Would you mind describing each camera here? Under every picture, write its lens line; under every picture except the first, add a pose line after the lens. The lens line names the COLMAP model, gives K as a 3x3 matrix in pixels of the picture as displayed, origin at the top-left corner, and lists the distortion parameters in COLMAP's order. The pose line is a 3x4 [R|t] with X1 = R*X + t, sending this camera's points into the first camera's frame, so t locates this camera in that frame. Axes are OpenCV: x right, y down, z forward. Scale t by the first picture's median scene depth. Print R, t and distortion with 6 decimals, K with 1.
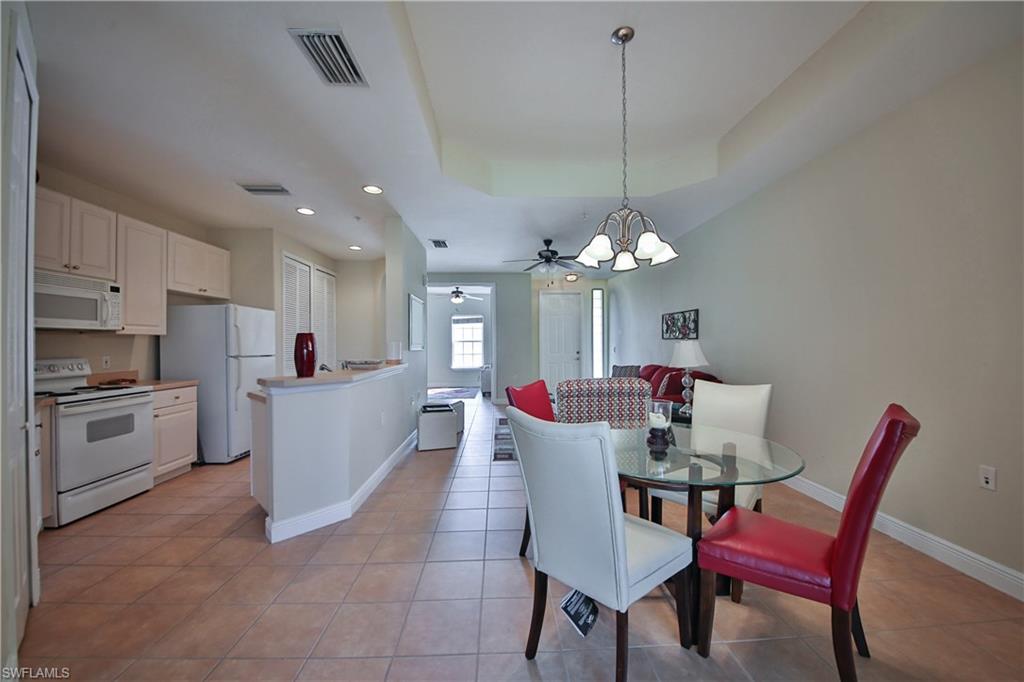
lens RADIAL K [[378.6, 0, 511.5], [0, 378.6, 343.2], [0, 0, 1]] dist [0.029876, -0.029166]
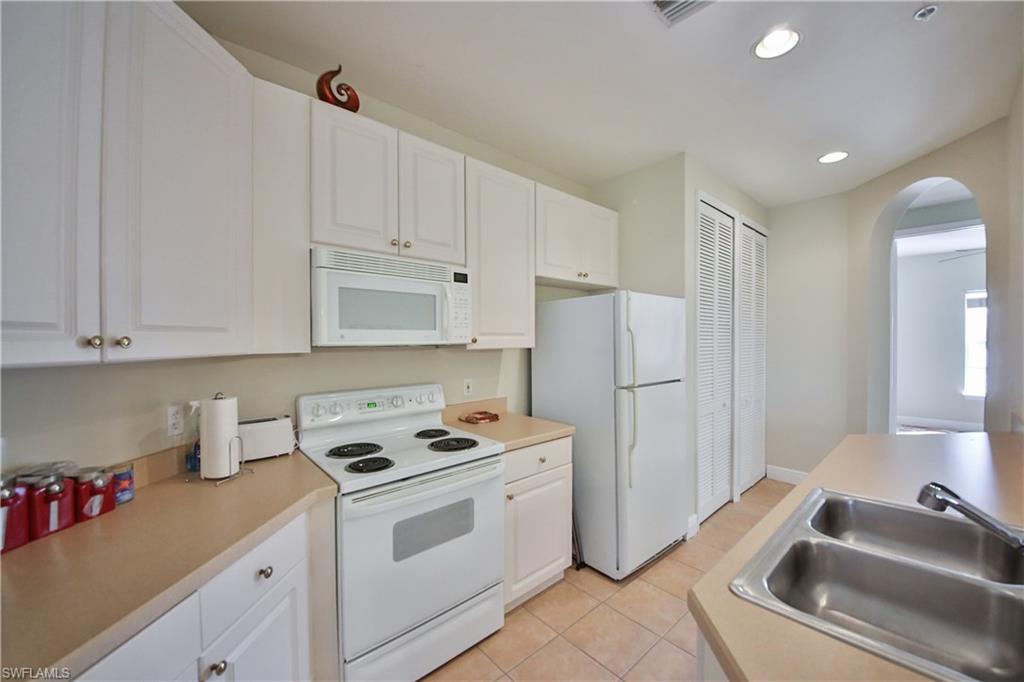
lens RADIAL K [[378.6, 0, 511.5], [0, 378.6, 343.2], [0, 0, 1]] dist [0.029876, -0.029166]
pose [[0.626599, 0.007017, -0.779310, -0.394867], [0.005028, 0.999902, 0.013047, -0.033533], [0.779325, -0.012094, 0.626503, 0.516309]]
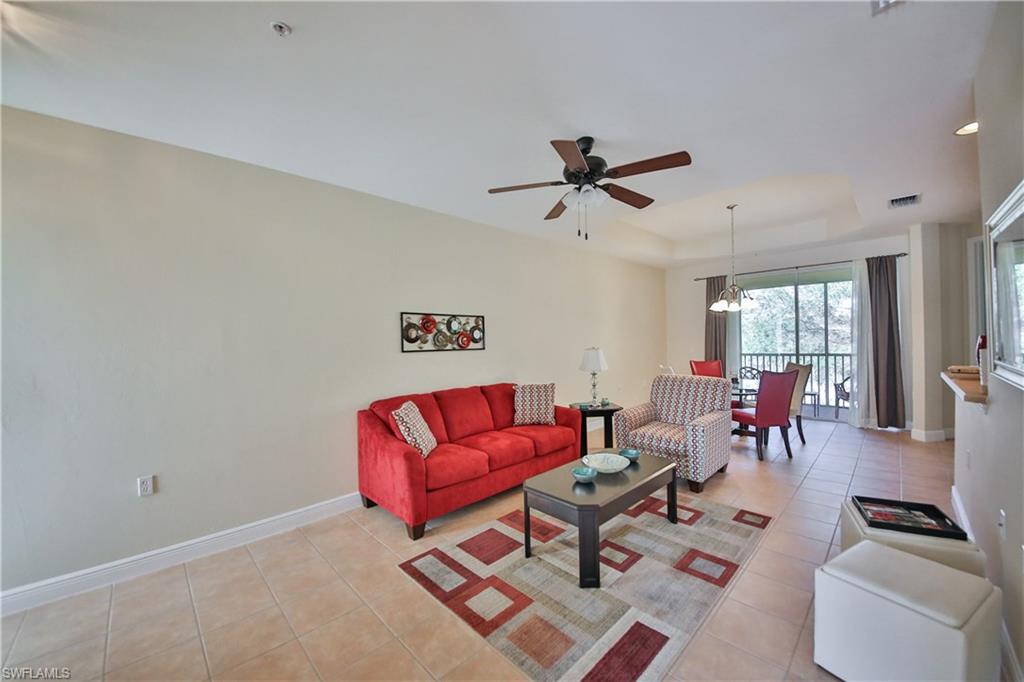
lens RADIAL K [[378.6, 0, 511.5], [0, 378.6, 343.2], [0, 0, 1]] dist [0.029876, -0.029166]
pose [[-0.679537, 0.013809, 0.733511, -0.237151], [0.024008, 0.999706, 0.003421, -0.031589], [-0.733248, 0.019935, -0.679669, 1.786882]]
